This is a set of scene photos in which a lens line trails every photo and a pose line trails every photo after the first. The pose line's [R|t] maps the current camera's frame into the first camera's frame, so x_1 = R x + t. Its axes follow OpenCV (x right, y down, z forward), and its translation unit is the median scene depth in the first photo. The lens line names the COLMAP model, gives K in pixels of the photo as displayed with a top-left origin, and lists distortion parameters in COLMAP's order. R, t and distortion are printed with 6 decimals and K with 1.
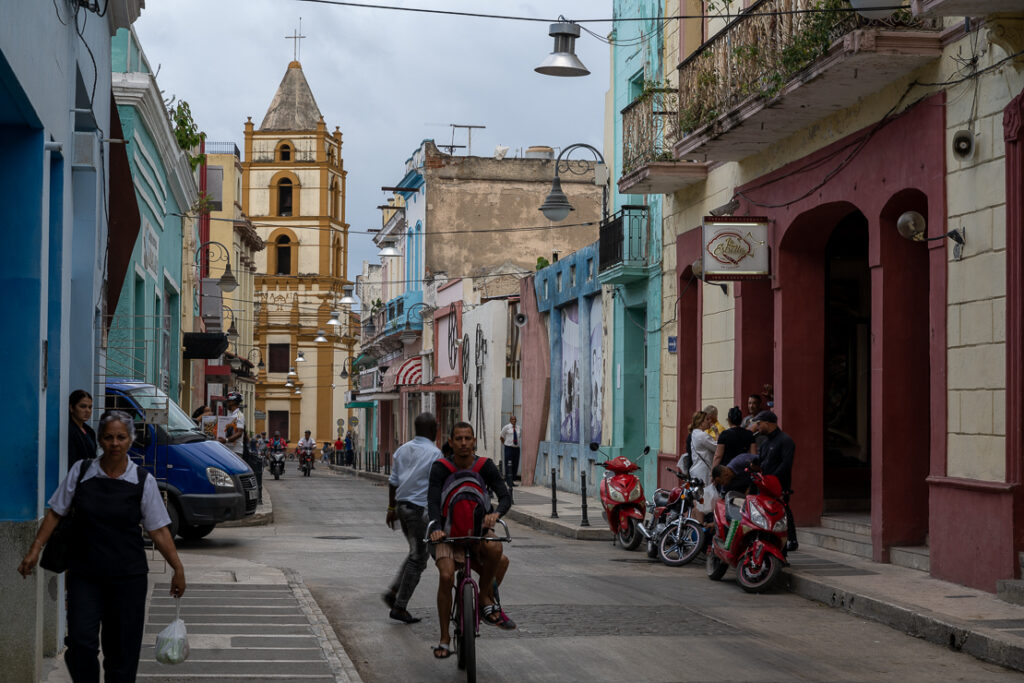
lens RADIAL K [[2075.2, 0, 512.2], [0, 2075.2, 339.8], [0, 0, 1]] dist [-0.087353, 0.000000]
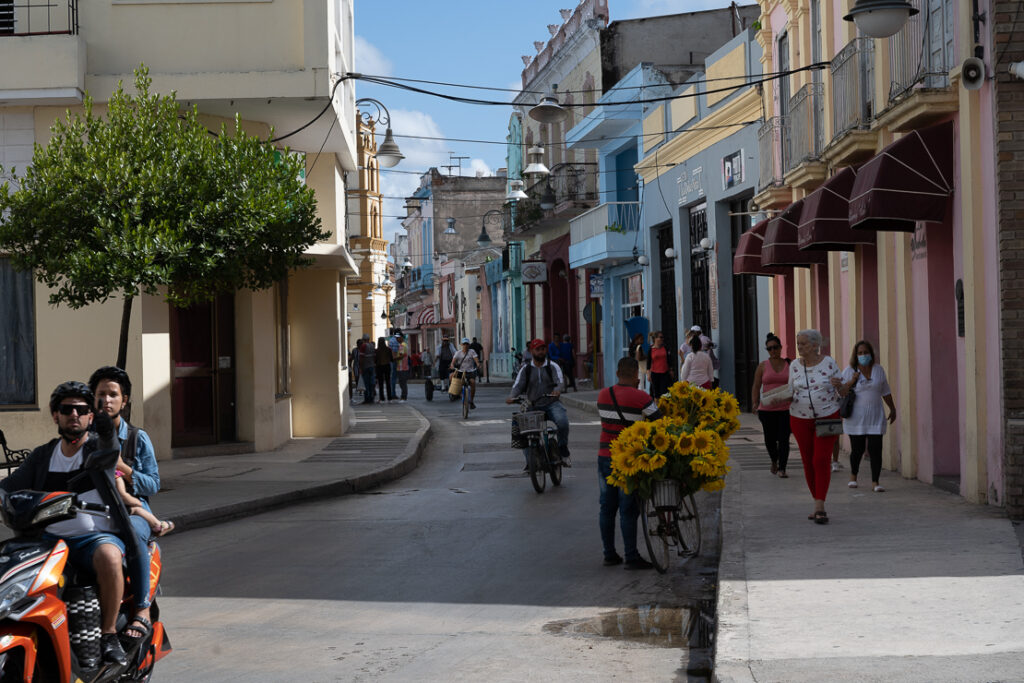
lens RADIAL K [[2075.2, 0, 512.0], [0, 2075.2, 342.9], [0, 0, 1]] dist [-0.087353, 0.000000]
pose [[0.999437, -0.028129, -0.018288, 0.043630], [0.028739, 0.999010, 0.033970, -0.015386], [0.017314, -0.034476, 0.999256, -0.568240]]
